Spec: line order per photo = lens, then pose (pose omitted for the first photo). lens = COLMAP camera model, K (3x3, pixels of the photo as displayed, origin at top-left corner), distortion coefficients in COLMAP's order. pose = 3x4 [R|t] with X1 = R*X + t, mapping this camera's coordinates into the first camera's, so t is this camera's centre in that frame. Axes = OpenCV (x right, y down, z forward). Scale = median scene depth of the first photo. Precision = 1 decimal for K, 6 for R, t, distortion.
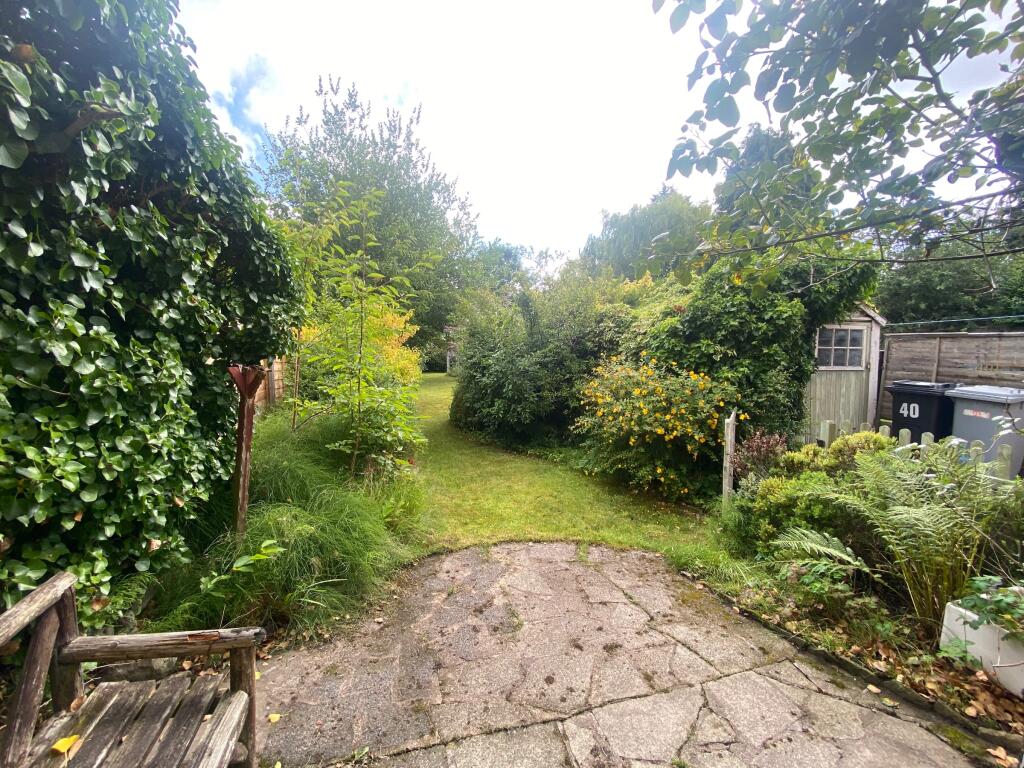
lens RADIAL K [[419.1, 0, 508.1], [0, 419.1, 385.6], [0, 0, 1]] dist [-0.000506, -0.002076]
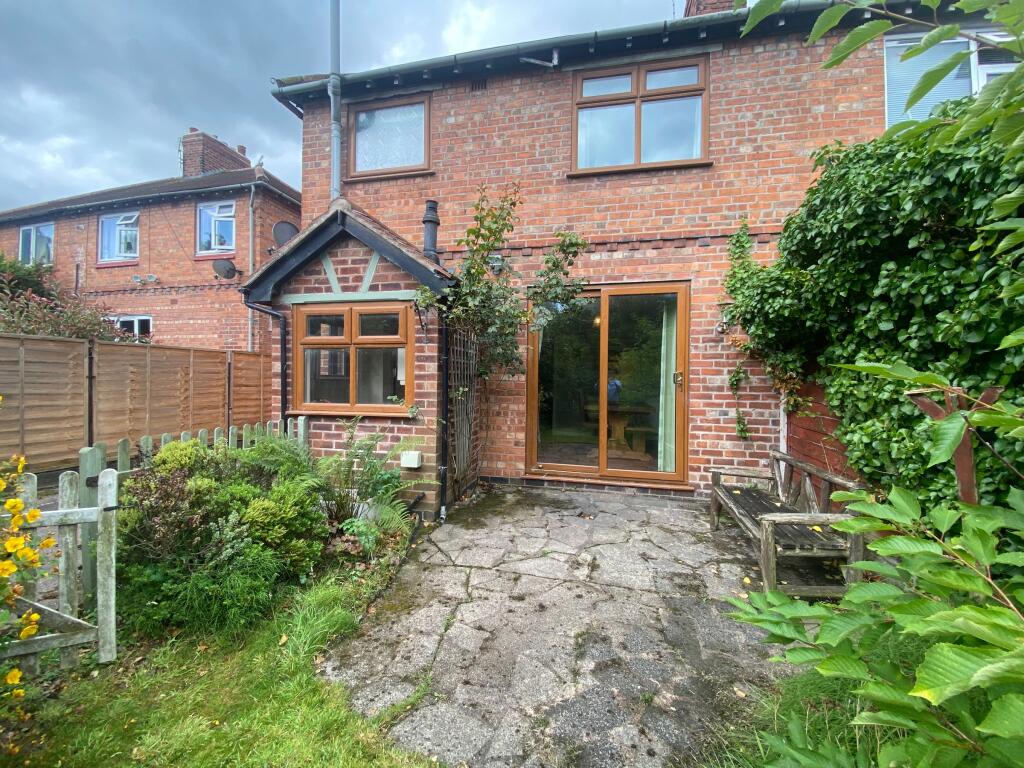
lens RADIAL K [[419.1, 0, 509.4], [0, 419.1, 381.0], [0, 0, 1]] dist [-0.000506, -0.002076]
pose [[-0.884954, -0.032449, 0.464546, -0.275777], [0.007554, 0.996438, 0.083991, -0.123721], [-0.465617, 0.077837, -0.881557, 1.937231]]
